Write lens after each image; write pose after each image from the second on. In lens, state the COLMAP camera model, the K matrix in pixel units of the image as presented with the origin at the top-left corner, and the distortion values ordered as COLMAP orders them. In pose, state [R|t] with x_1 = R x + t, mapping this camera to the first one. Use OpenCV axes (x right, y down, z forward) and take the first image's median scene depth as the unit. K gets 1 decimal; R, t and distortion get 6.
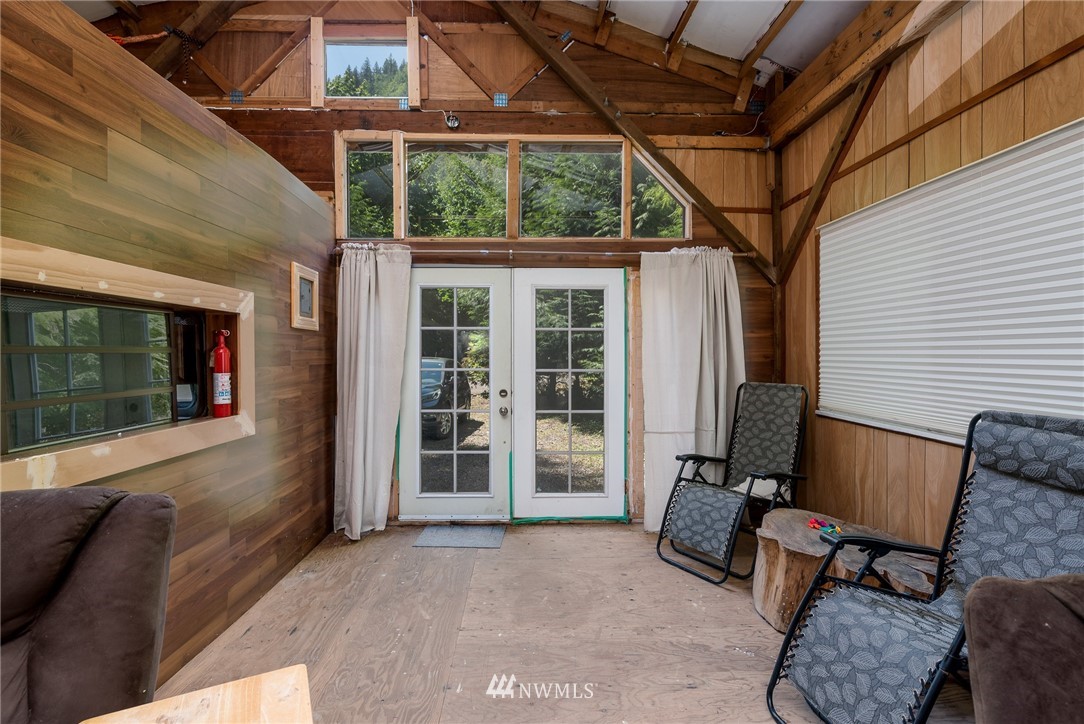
lens RADIAL K [[594.5, 0, 515.2], [0, 594.5, 357.2], [0, 0, 1]] dist [0.003027, -0.000023]
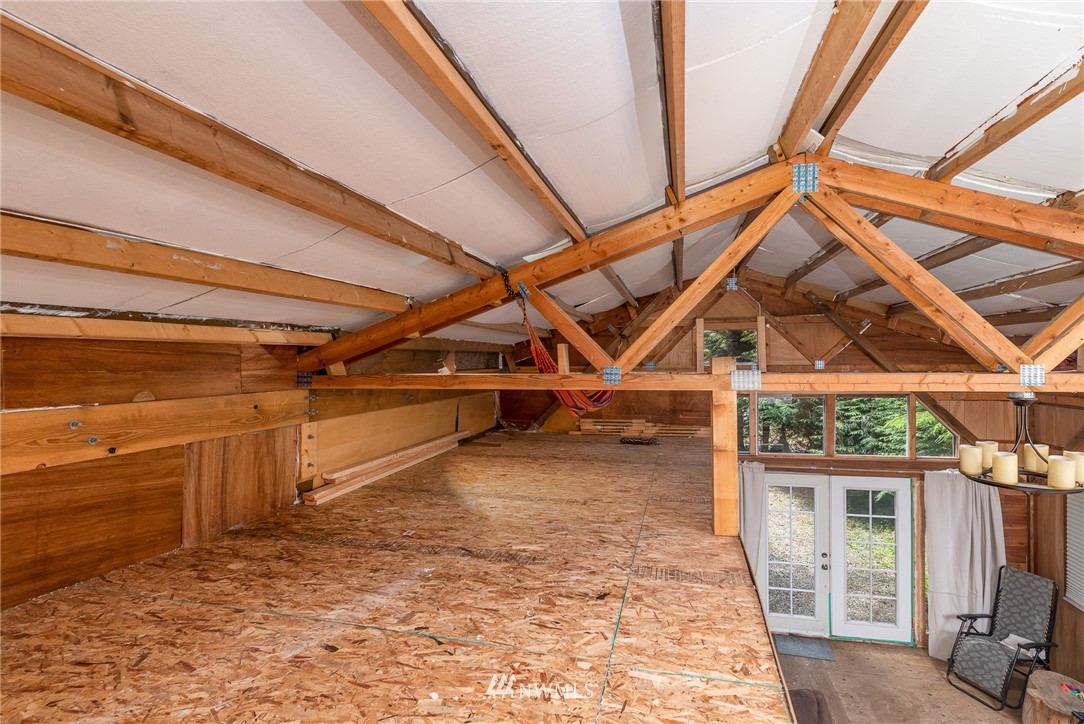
lens RADIAL K [[594.5, 0, 515.2], [0, 594.5, 357.2], [0, 0, 1]] dist [0.003027, -0.000023]
pose [[0.966041, 0.001559, -0.258385, -0.407894], [-0.002318, 0.999994, -0.002633, -0.461441], [0.258379, 0.003142, 0.966038, -0.747189]]
